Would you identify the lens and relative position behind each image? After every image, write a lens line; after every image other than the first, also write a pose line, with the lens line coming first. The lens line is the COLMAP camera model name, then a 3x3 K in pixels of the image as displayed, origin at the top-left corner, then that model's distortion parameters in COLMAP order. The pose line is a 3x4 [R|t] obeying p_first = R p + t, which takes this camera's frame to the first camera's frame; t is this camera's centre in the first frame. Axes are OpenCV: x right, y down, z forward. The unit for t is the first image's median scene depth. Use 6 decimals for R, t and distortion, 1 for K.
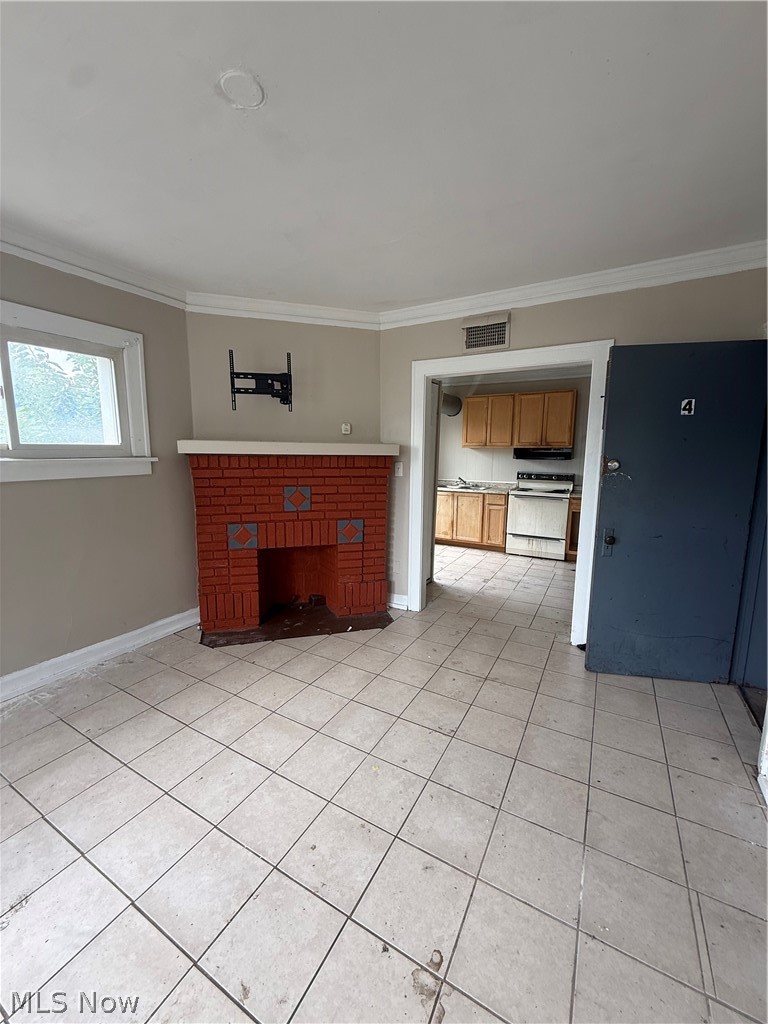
lens RADIAL K [[406.4, 0, 384.0], [0, 406.4, 512.0], [0, 0, 1]] dist [-0.001548, -0.000056]
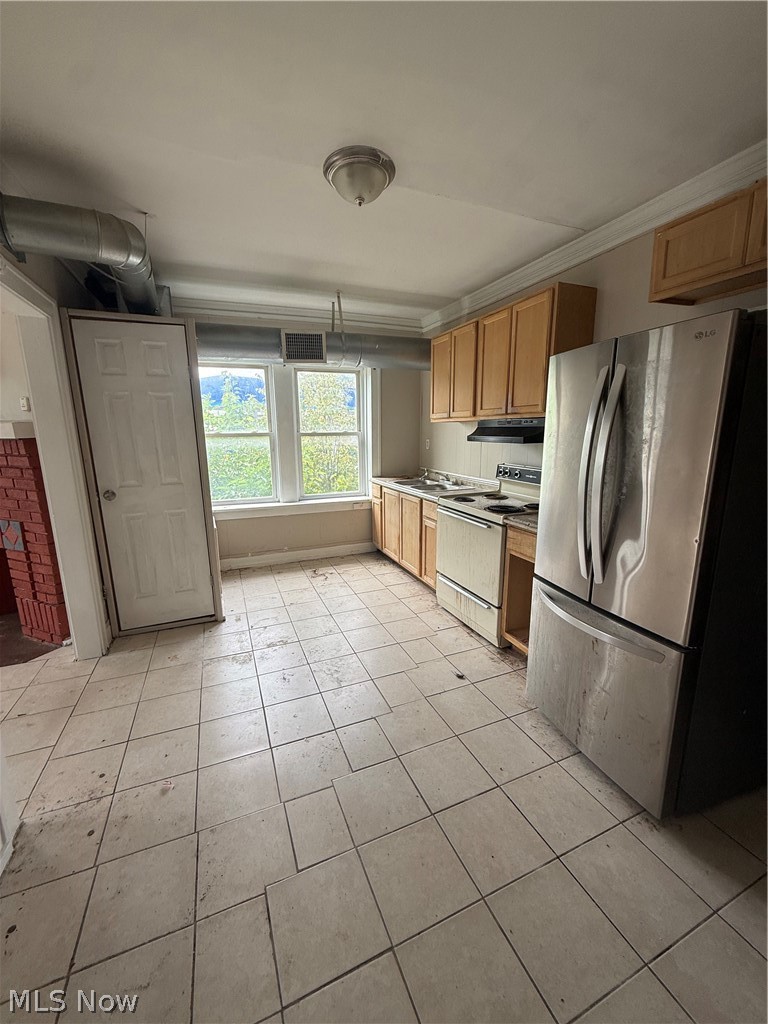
lens RADIAL K [[406.4, 0, 384.0], [0, 406.4, 512.0], [0, 0, 1]] dist [-0.001548, -0.000056]
pose [[0.780707, 0.107601, -0.615563, 0.585725], [-0.070496, 0.993941, 0.084333, -0.073265], [0.620908, -0.022445, 0.783562, 0.495850]]
